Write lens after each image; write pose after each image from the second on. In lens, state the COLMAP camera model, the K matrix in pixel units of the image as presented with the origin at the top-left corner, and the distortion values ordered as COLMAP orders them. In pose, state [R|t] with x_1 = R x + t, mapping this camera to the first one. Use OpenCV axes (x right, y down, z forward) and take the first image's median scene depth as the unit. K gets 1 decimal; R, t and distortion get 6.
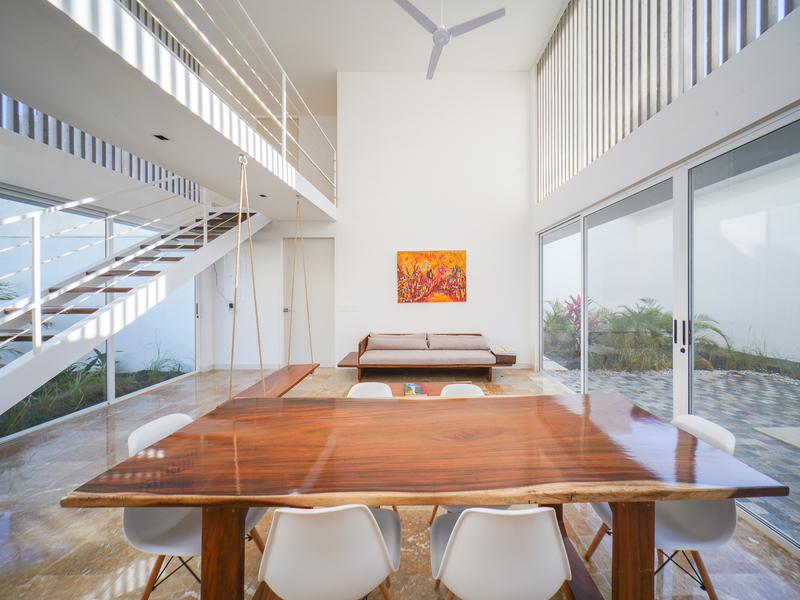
lens RADIAL K [[271.4, 0, 400.6], [0, 271.4, 299.5], [0, 0, 1]] dist [-0.005223, 0.001392]
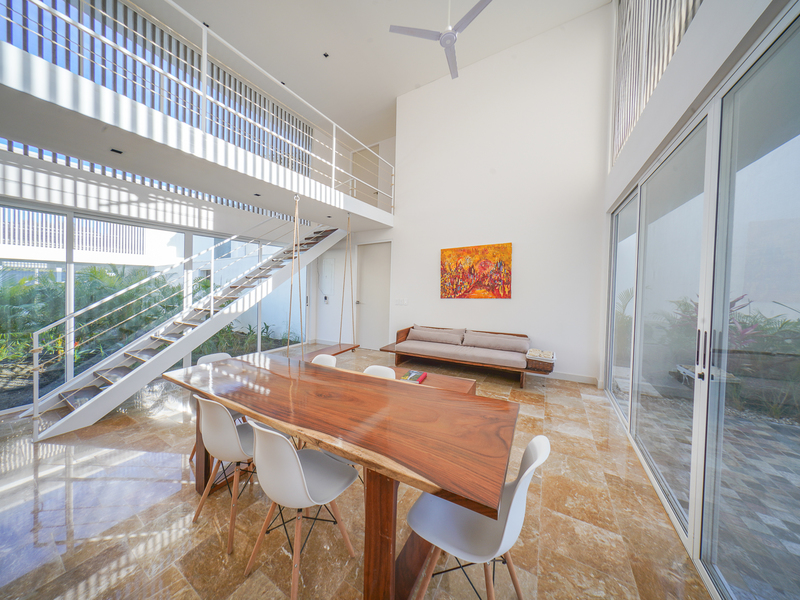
lens RADIAL K [[271.4, 0, 397.8], [0, 271.4, 297.6], [0, 0, 1]] dist [-0.005223, 0.001392]
pose [[0.848867, 0.019671, -0.528240, 0.404818], [-0.016478, 0.999806, 0.010753, 0.000777], [0.528349, -0.000424, 0.849027, 0.021178]]
